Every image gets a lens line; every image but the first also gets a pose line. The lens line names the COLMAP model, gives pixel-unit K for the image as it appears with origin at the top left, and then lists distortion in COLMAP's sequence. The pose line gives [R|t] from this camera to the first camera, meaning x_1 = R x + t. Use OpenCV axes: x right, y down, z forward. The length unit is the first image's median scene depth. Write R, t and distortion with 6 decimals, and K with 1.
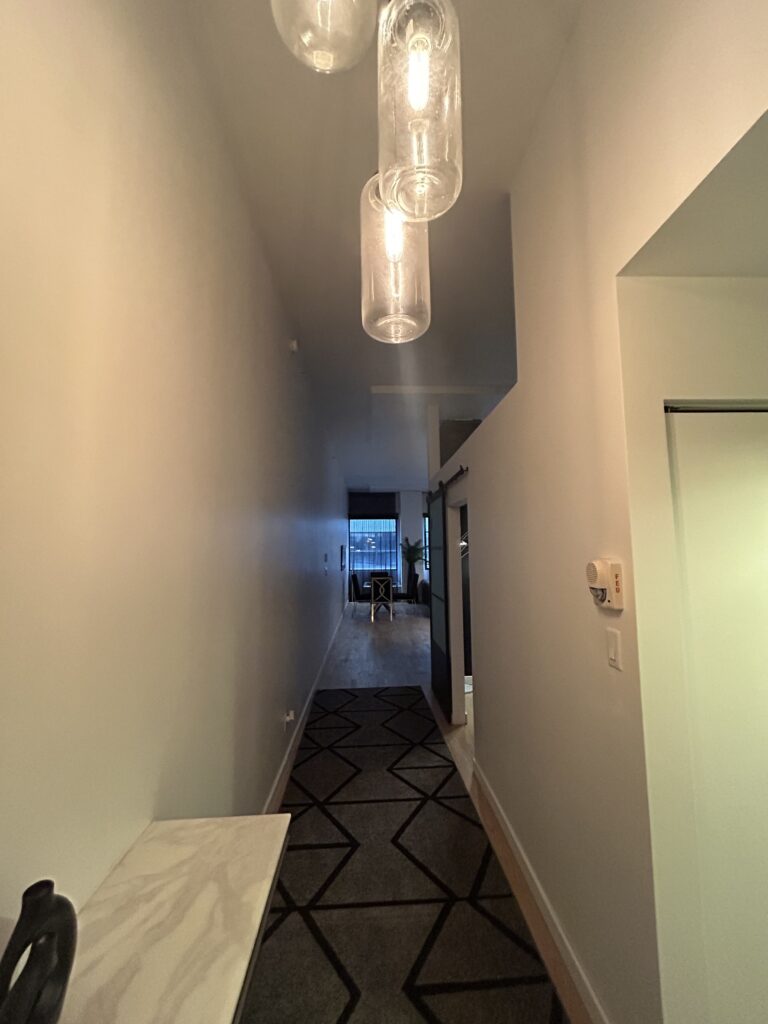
lens RADIAL K [[415.6, 0, 386.0], [0, 415.6, 511.8], [0, 0, 1]] dist [0.000594, -0.000028]
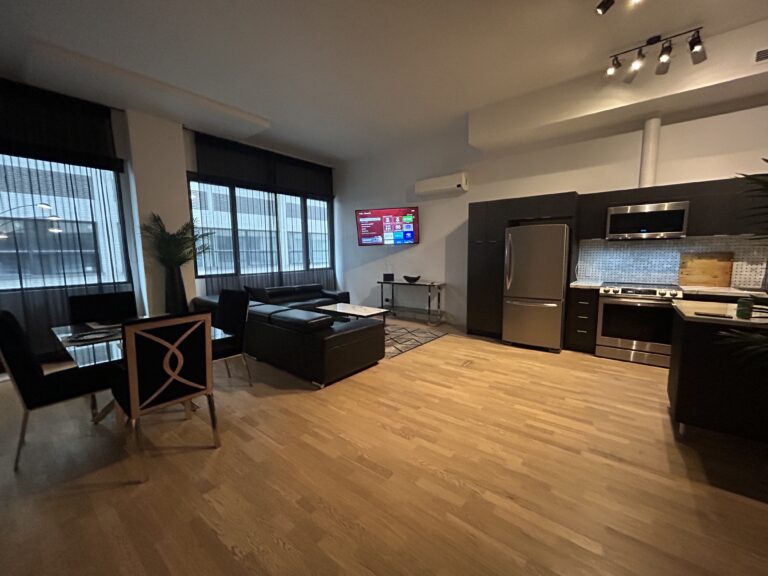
lens RADIAL K [[311.7, 0, 386.4], [0, 311.7, 289.7], [0, 0, 1]] dist [0.000594, -0.000028]
pose [[0.649927, -0.065646, 0.757156, -0.052984], [-0.075875, 0.985681, 0.150588, 0.073632], [-0.756200, -0.155321, 0.635639, 0.568075]]
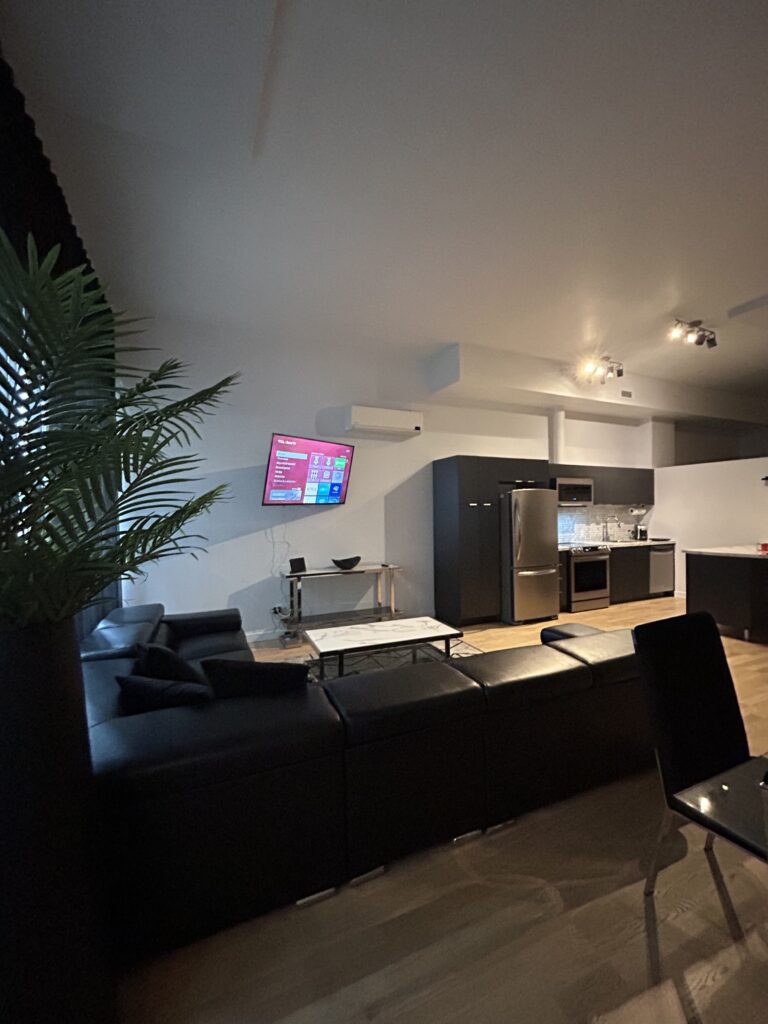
lens RADIAL K [[415.6, 0, 384.7], [0, 415.6, 516.8], [0, 0, 1]] dist [0.000594, -0.000028]
pose [[-0.370894, 0.033539, 0.928070, -0.018326], [-0.057090, 0.996634, -0.058832, 0.119141], [-0.926919, -0.074804, -0.367730, 1.131968]]
